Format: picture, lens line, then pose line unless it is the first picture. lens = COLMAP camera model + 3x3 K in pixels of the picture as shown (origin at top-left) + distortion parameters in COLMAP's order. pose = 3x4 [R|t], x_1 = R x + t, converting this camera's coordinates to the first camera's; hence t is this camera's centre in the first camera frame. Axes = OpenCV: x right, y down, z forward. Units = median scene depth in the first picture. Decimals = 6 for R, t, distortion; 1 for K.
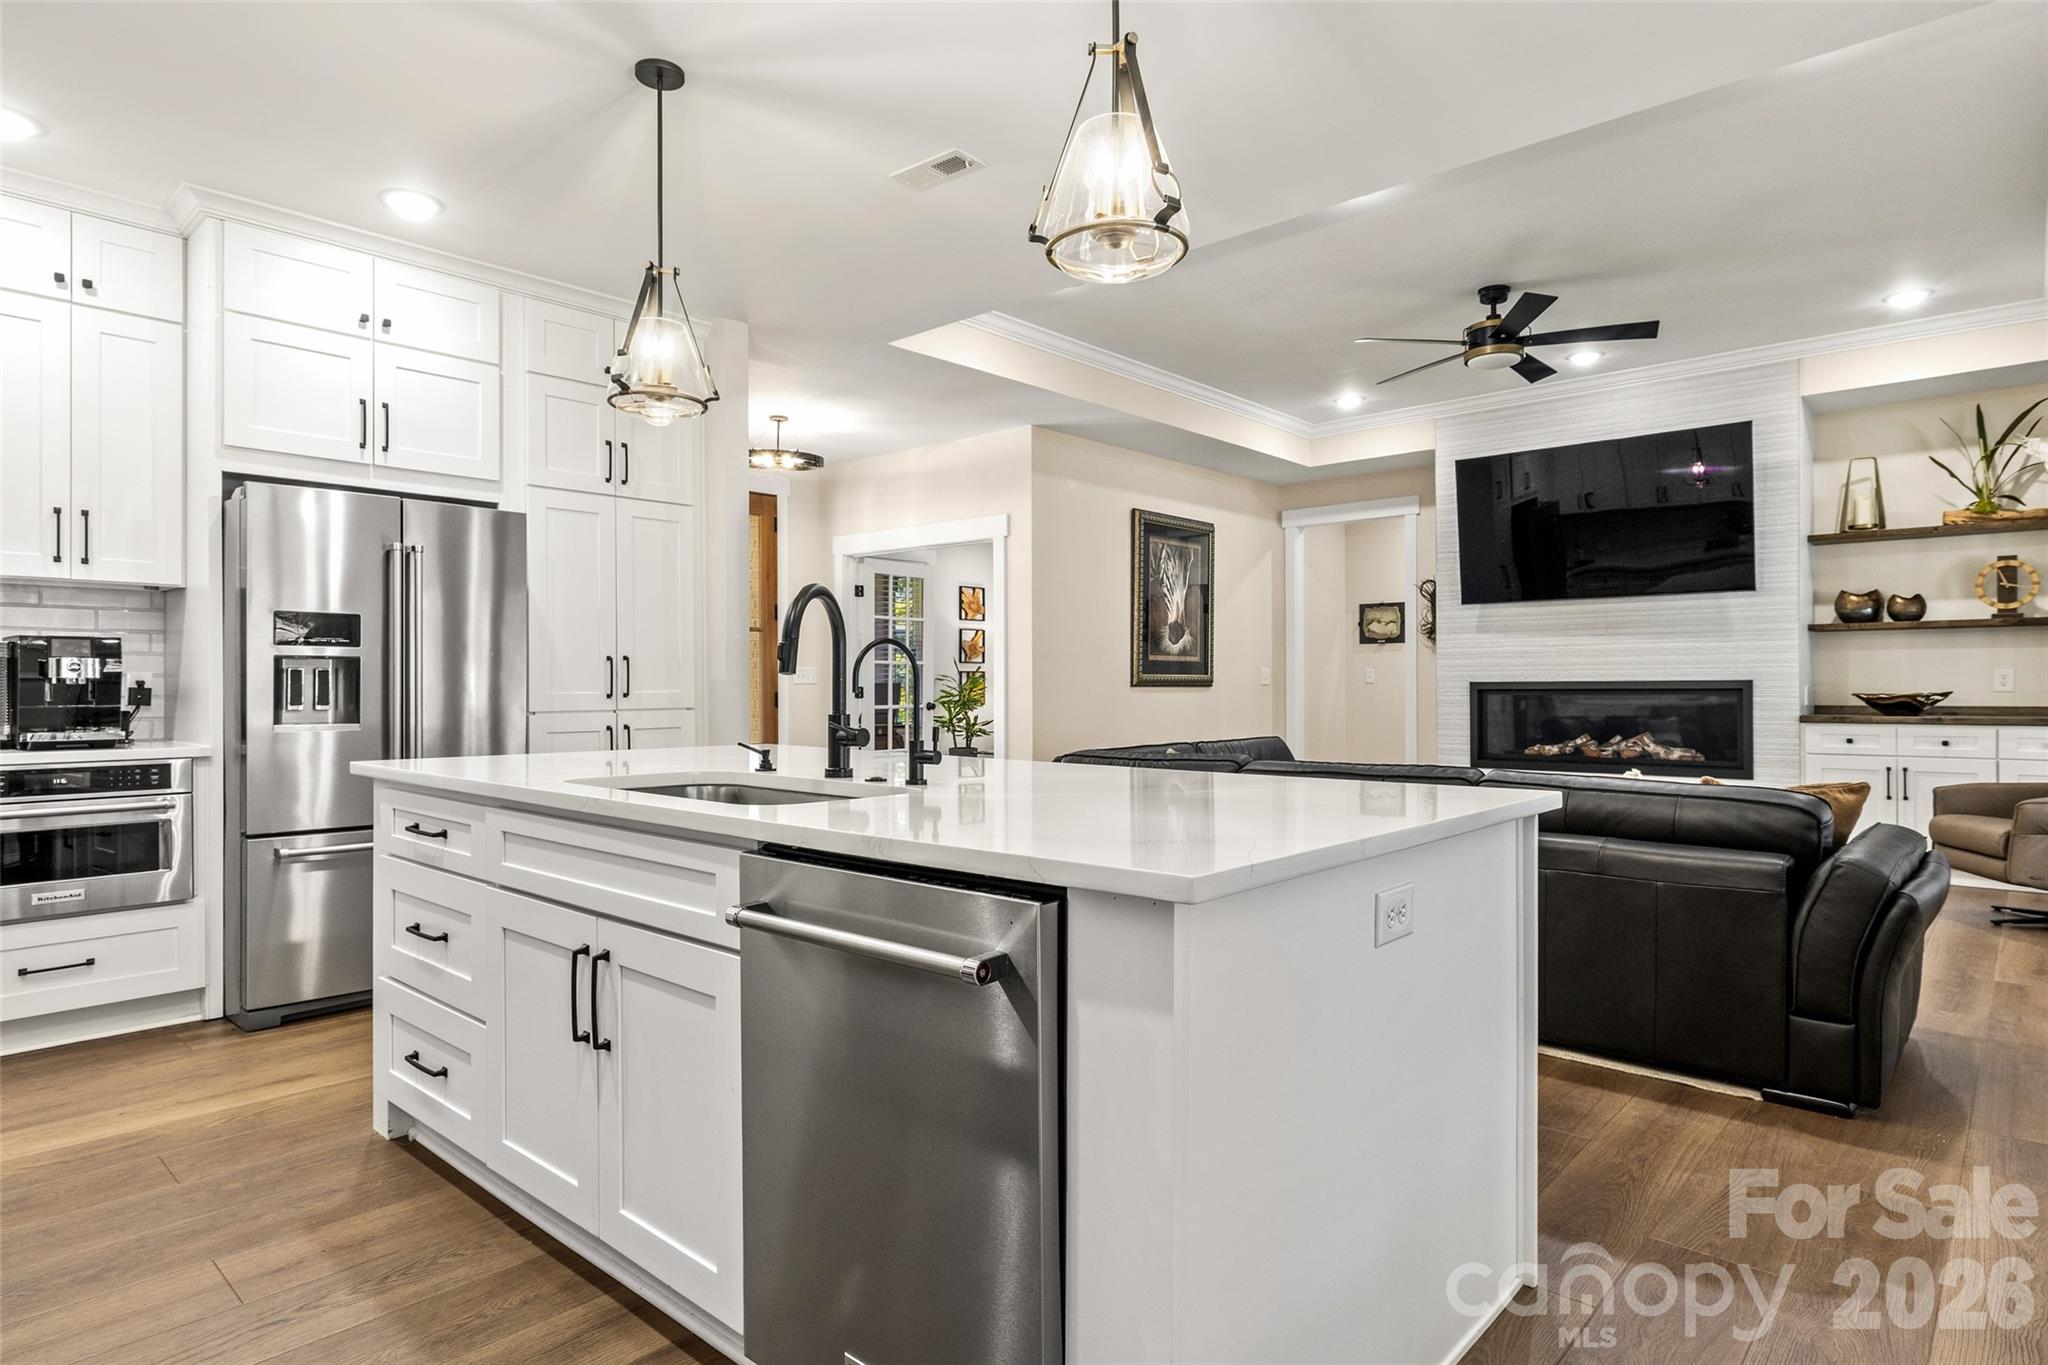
lens RADIAL K [[1121.0, 0, 1023.7], [0, 1121.0, 685.3], [0, 0, 1]] dist [0.000348, -0.001626]
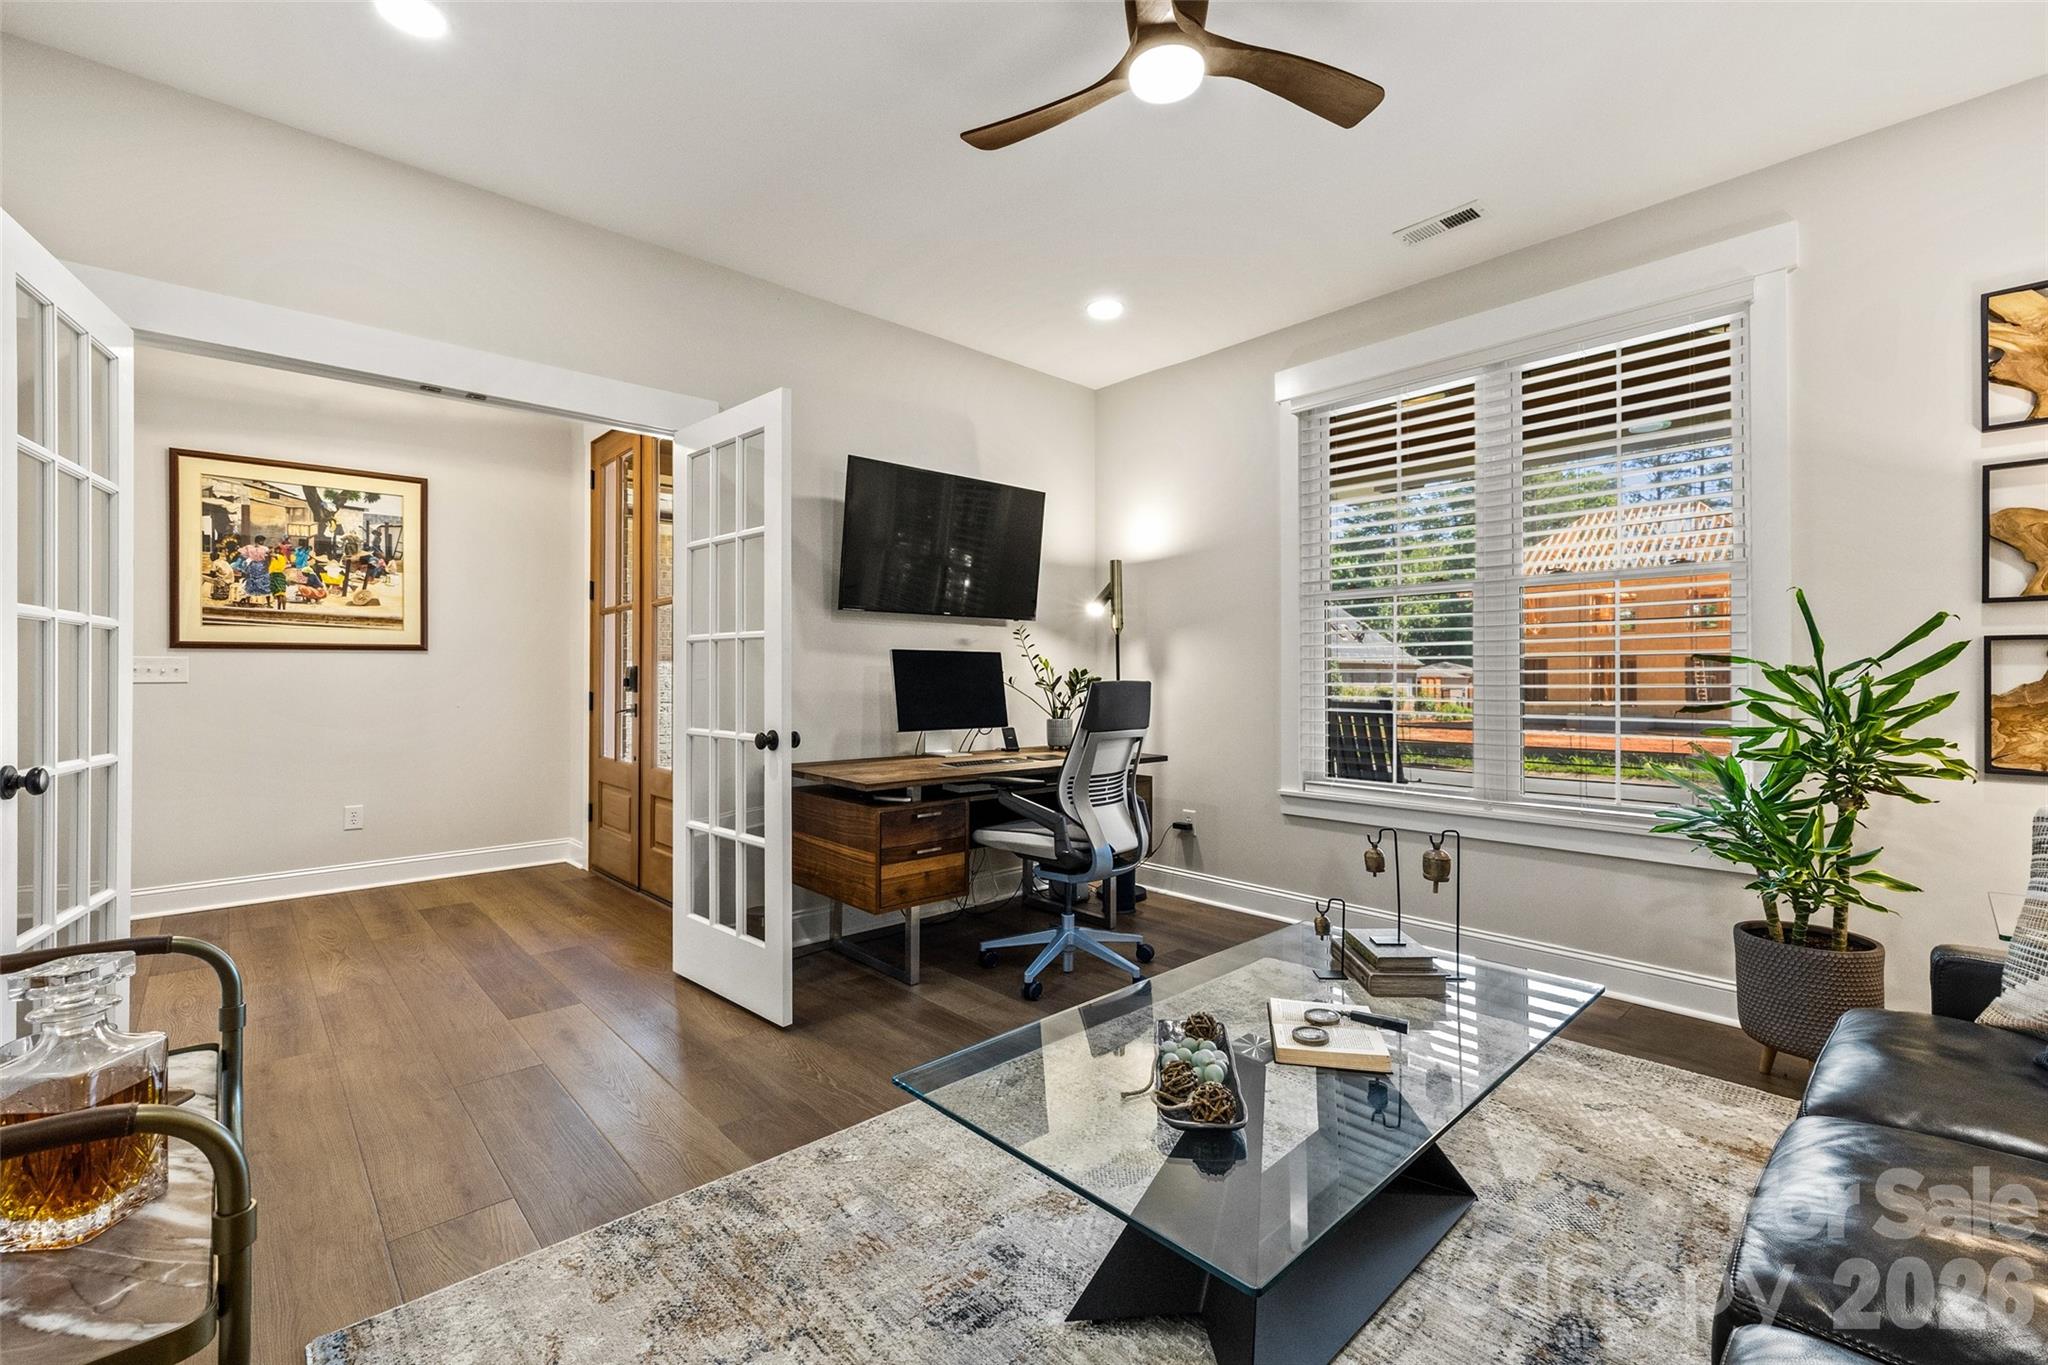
lens RADIAL K [[872.9, 0, 1029.3], [0, 872.9, 671.9], [0, 0, 1]] dist [0.008368, 0.000177]
pose [[-0.096801, 0.001866, -0.995302, 0.283841], [-0.001407, 0.999997, 0.002011, -0.009517], [0.995303, 0.001595, -0.096798, 1.444531]]
